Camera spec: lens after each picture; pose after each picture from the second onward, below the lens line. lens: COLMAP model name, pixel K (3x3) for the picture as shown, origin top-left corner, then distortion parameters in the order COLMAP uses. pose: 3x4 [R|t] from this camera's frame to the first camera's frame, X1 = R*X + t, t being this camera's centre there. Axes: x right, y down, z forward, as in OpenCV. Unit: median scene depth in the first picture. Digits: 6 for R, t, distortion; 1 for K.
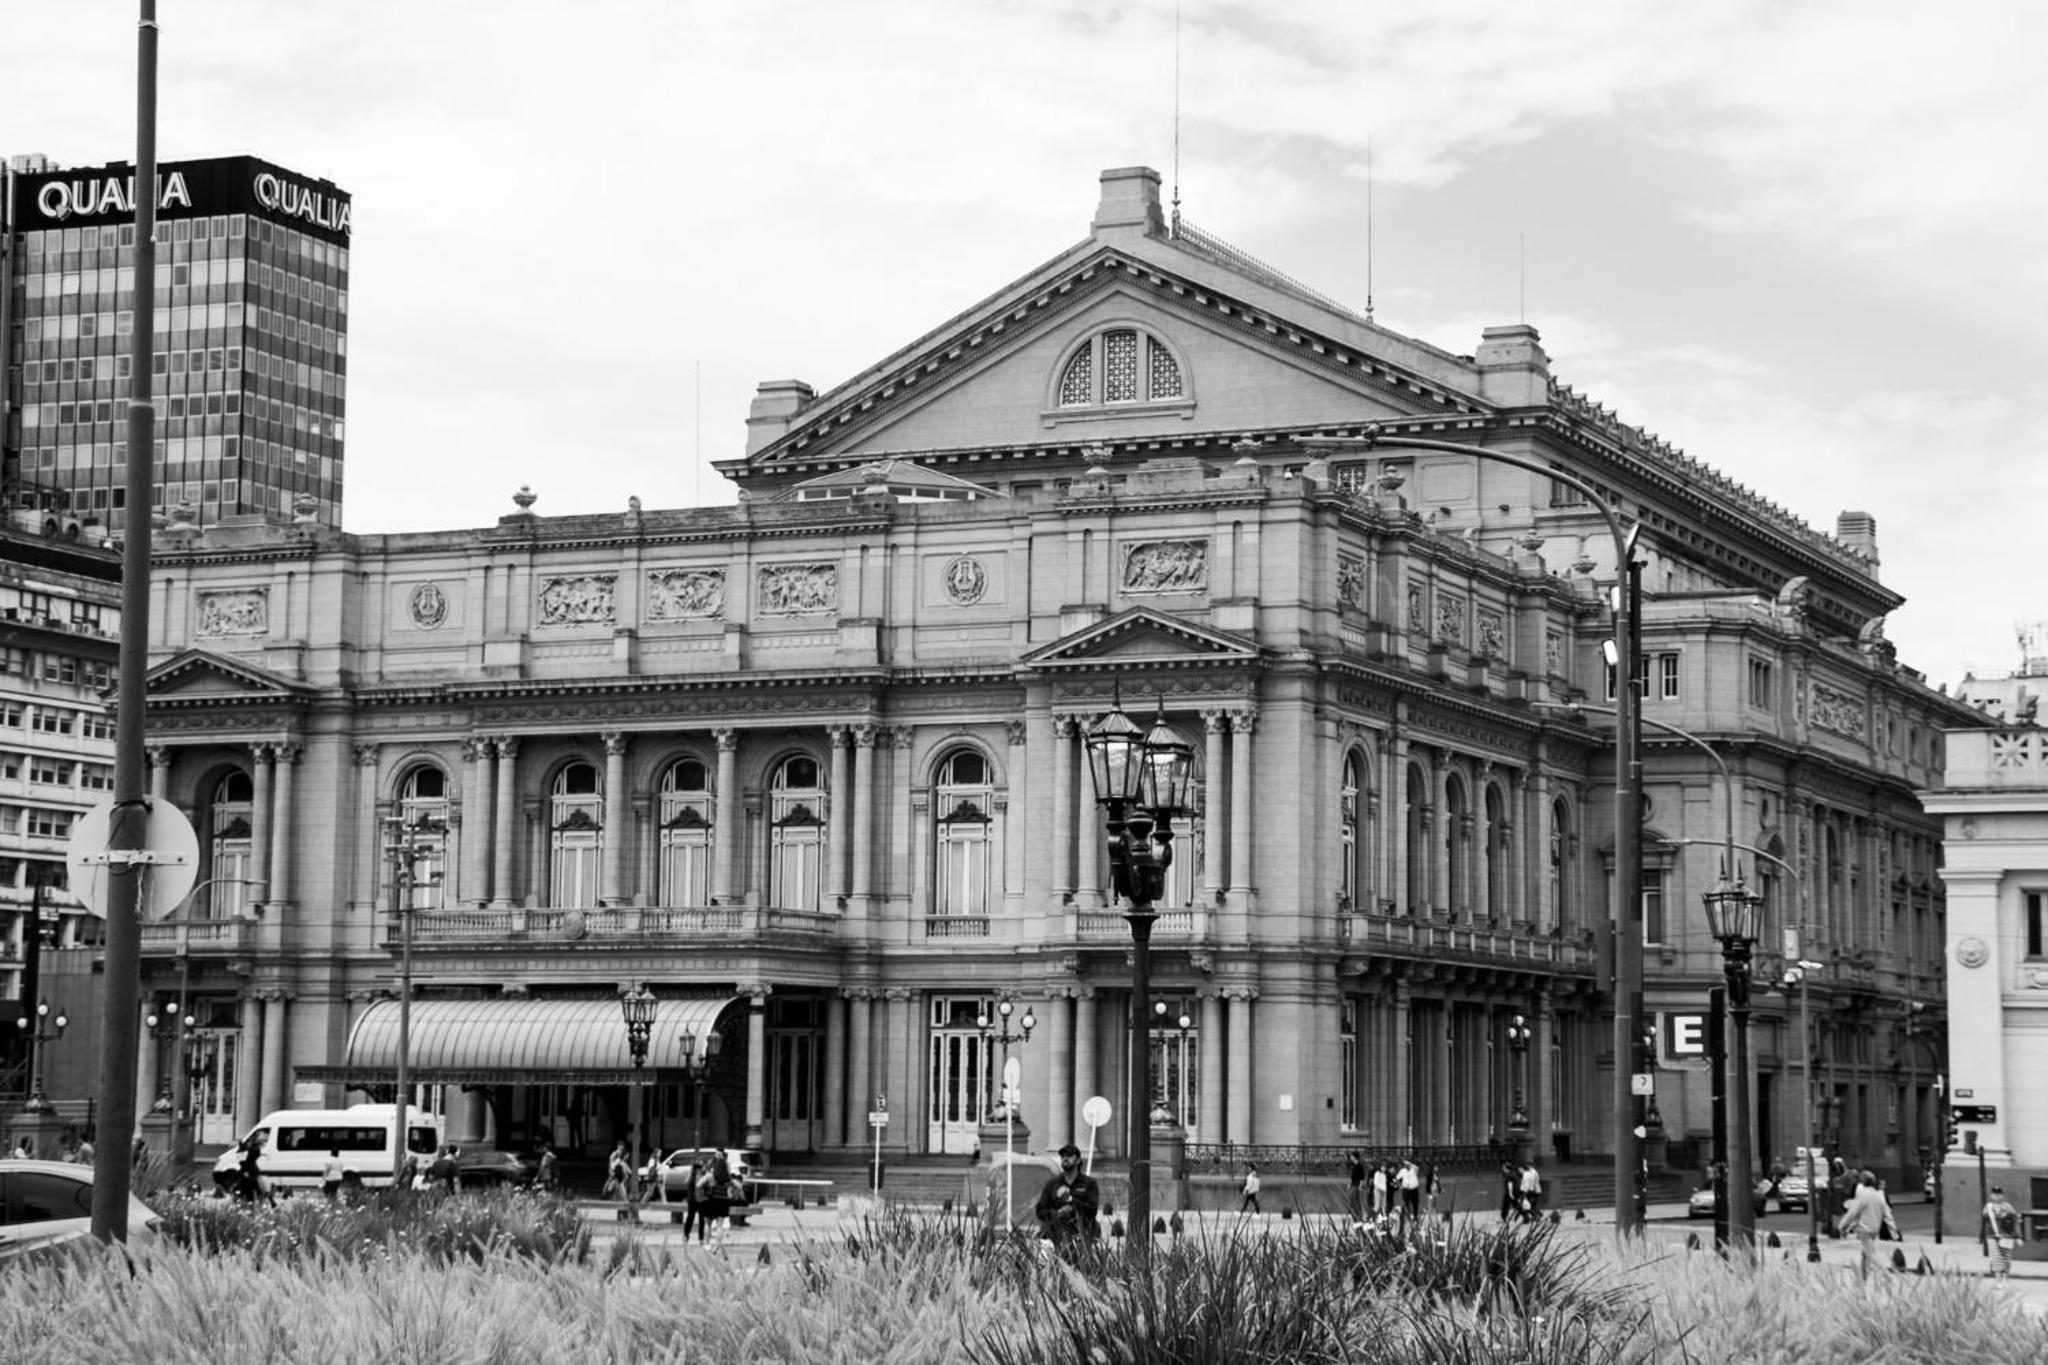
lens RADIAL K [[3843.2, 0, 1038.9], [0, 3843.2, 648.7], [0, 0, 1]] dist [0.209383, 0.000000]
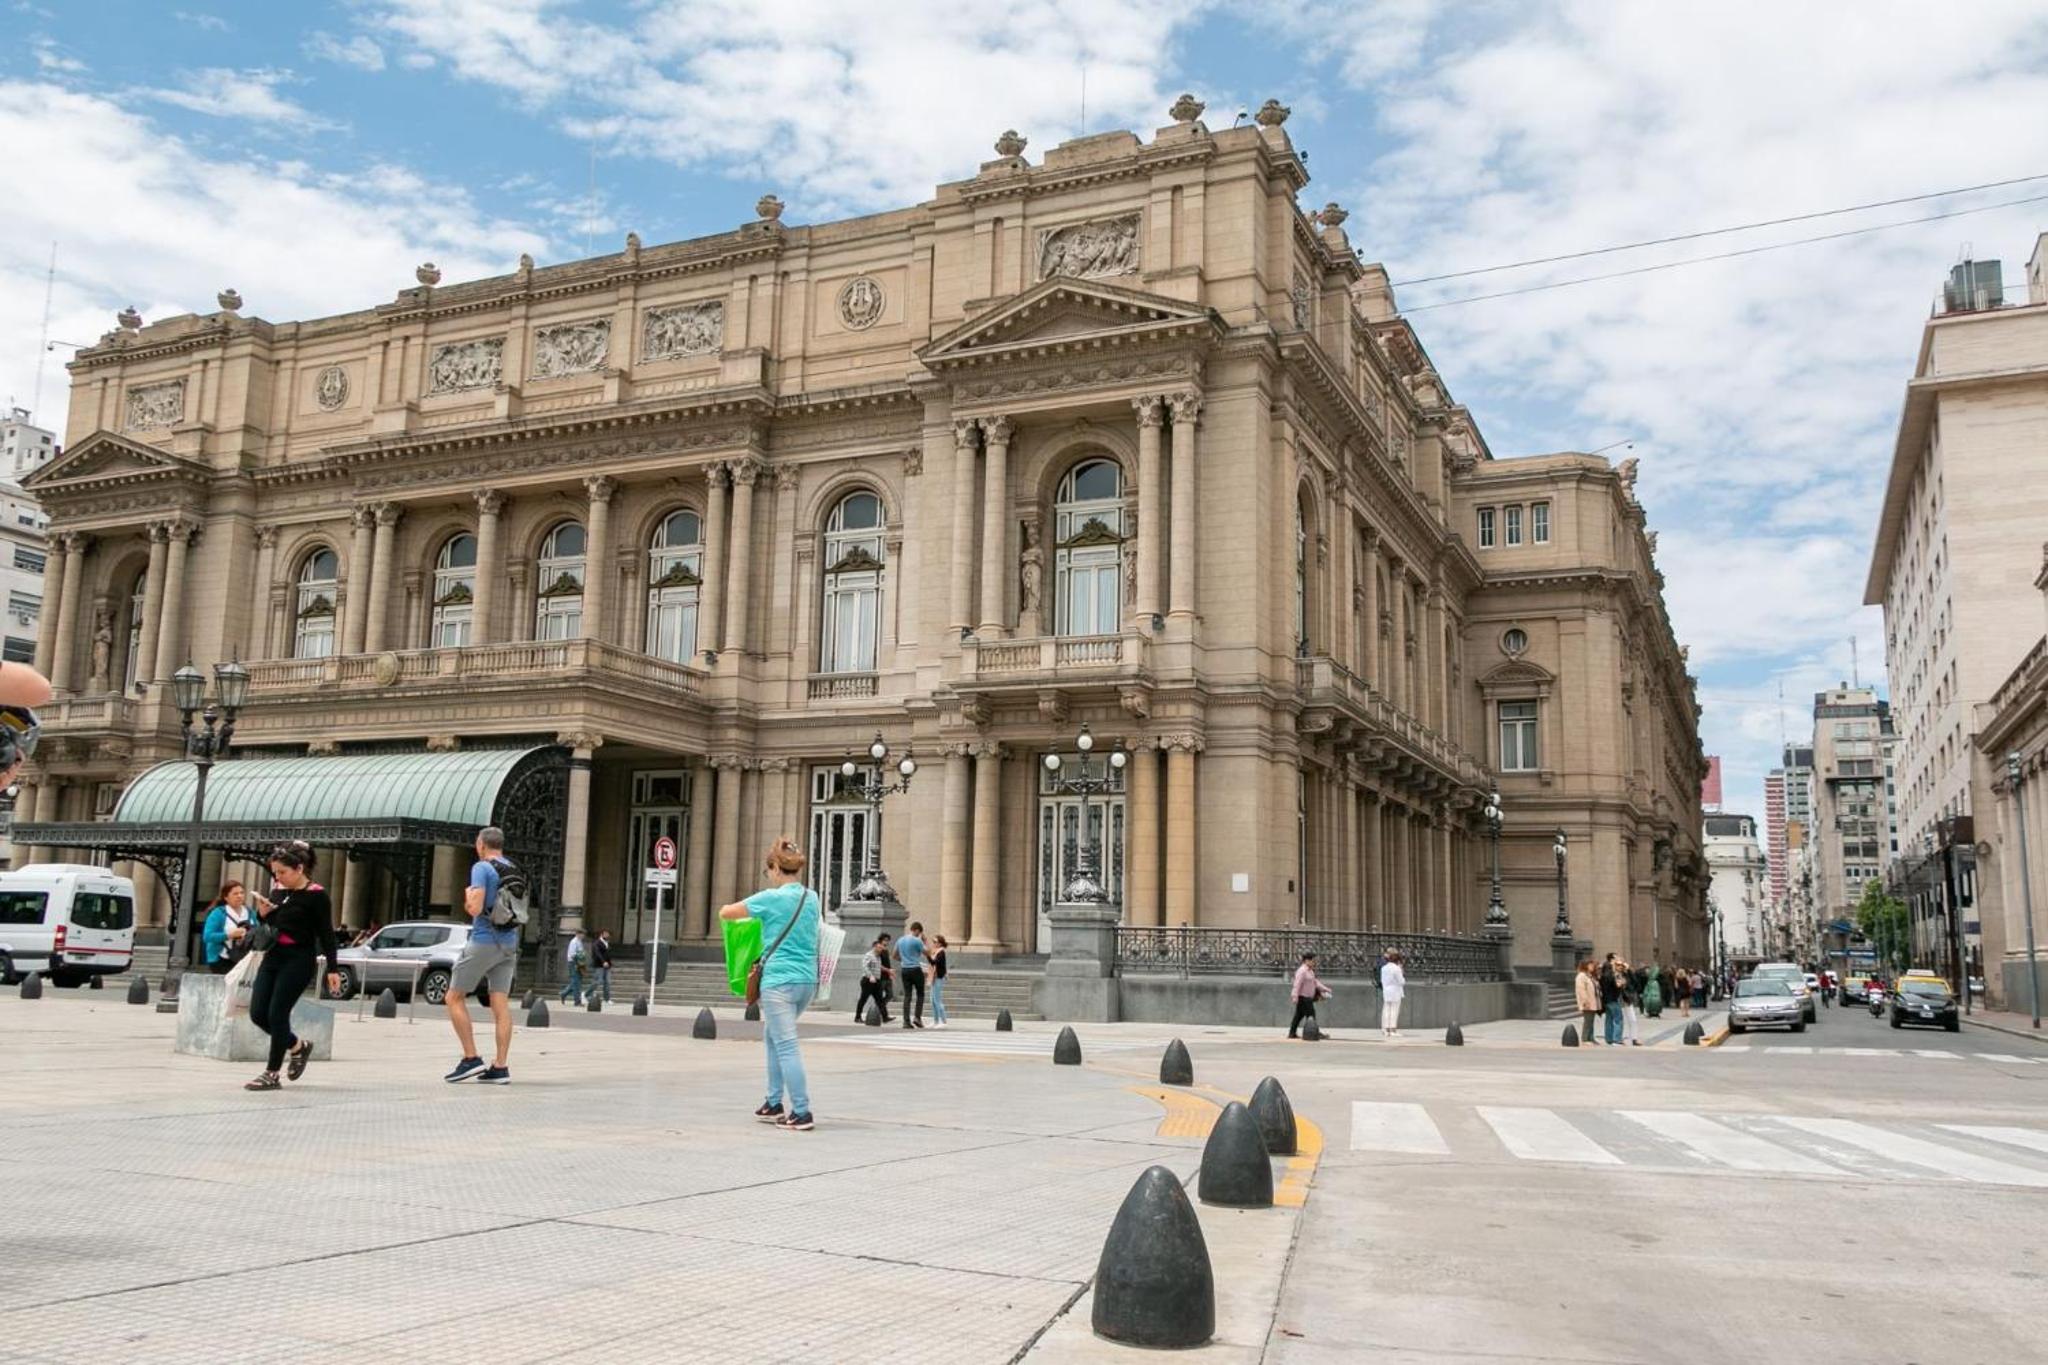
lens RADIAL K [[1647.4, 0, 991.6], [0, 1647.4, 679.6], [0, 0, 1]] dist [0.005359, -0.006084]
pose [[0.999922, 0.011841, -0.004097, 0.013389], [-0.012040, 0.998549, -0.052484, 0.087041], [0.003469, 0.052530, 0.998613, 0.610630]]
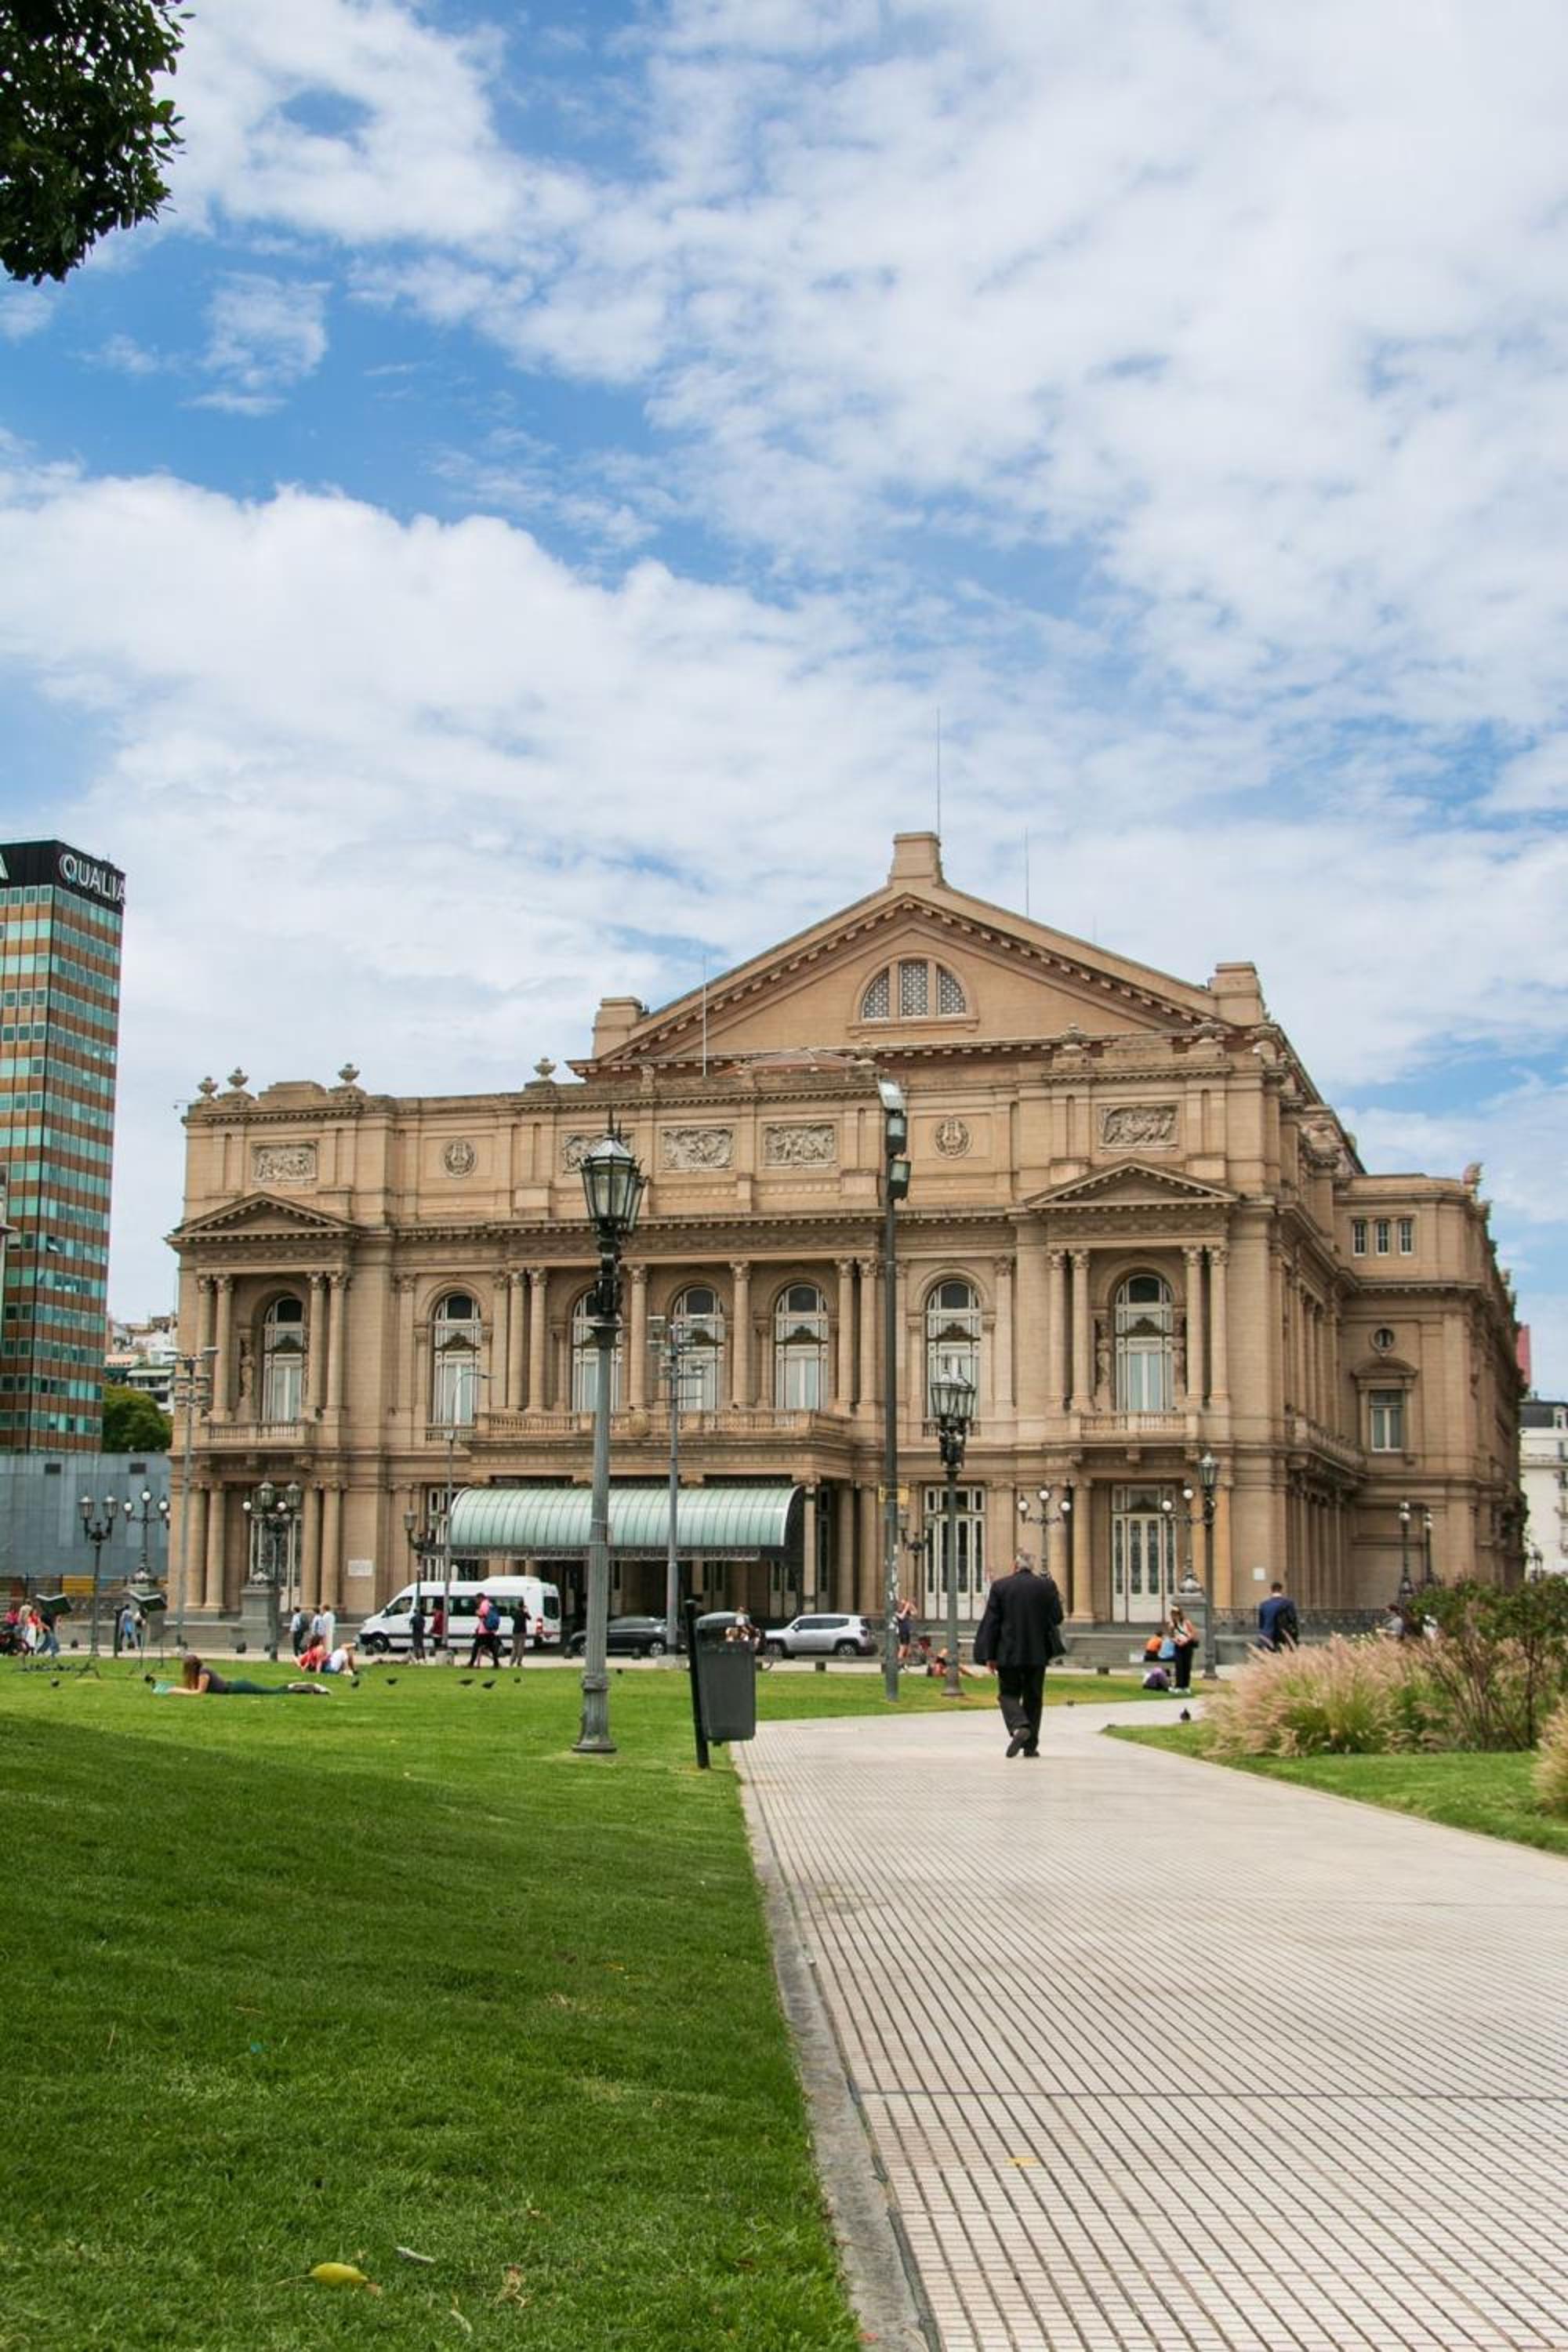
lens RADIAL K [[2747.4, 0, 738.8], [0, 2747.4, 1184.8], [0, 0, 1]] dist [-0.044243, 0.000000]
pose [[0.990882, 0.015412, 0.133846, -0.193935], [-0.011270, 0.999436, -0.031649, 0.023827], [-0.134259, 0.029852, 0.990497, 0.163238]]
